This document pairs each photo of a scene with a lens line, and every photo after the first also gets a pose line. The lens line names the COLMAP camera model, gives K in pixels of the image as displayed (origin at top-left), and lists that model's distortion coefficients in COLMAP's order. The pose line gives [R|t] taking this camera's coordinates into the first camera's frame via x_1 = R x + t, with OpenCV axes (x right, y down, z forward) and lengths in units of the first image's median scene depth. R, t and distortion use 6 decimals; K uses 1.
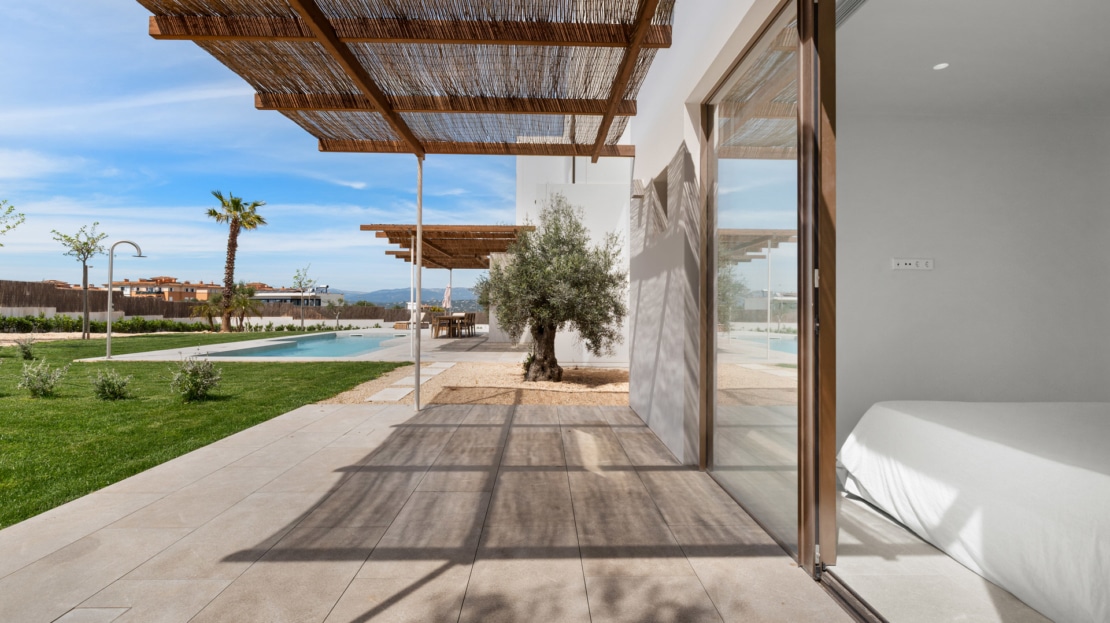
lens RADIAL K [[485.5, 0, 555.0], [0, 485.5, 311.5], [0, 0, 1]] dist [-0.000189, -0.000024]
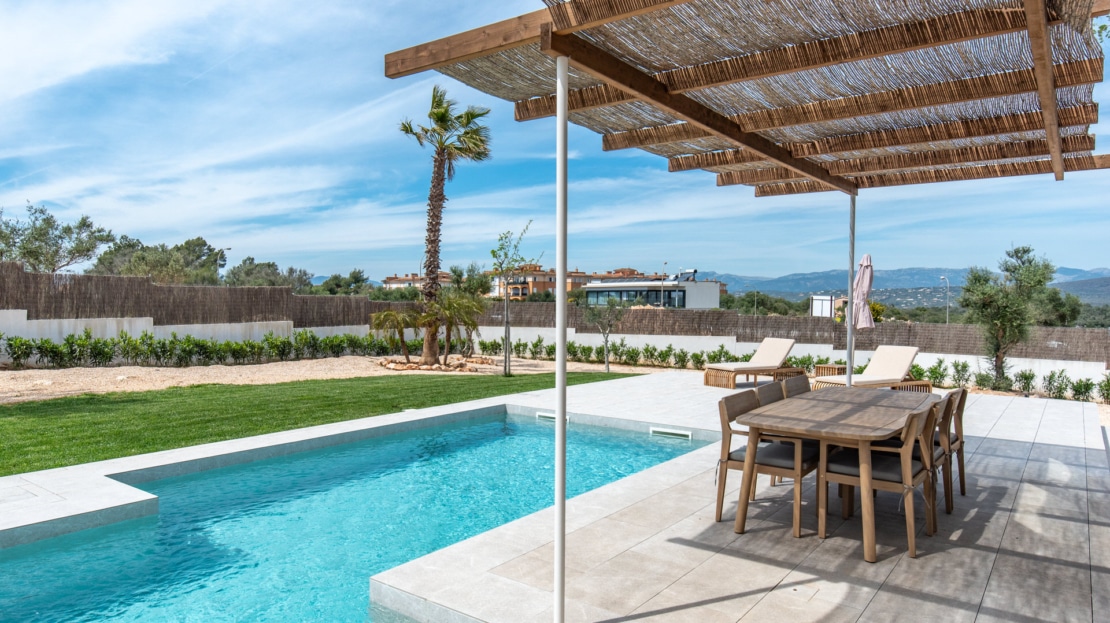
lens RADIAL K [[703.2, 0, 555.0], [0, 703.2, 311.5], [0, 0, 1]] dist [0.002118, 0.000489]
pose [[0.785184, 0.012431, -0.619138, -0.022561], [-0.007047, 0.999913, 0.011138, -0.005702], [0.619223, -0.004382, 0.785203, 0.125708]]
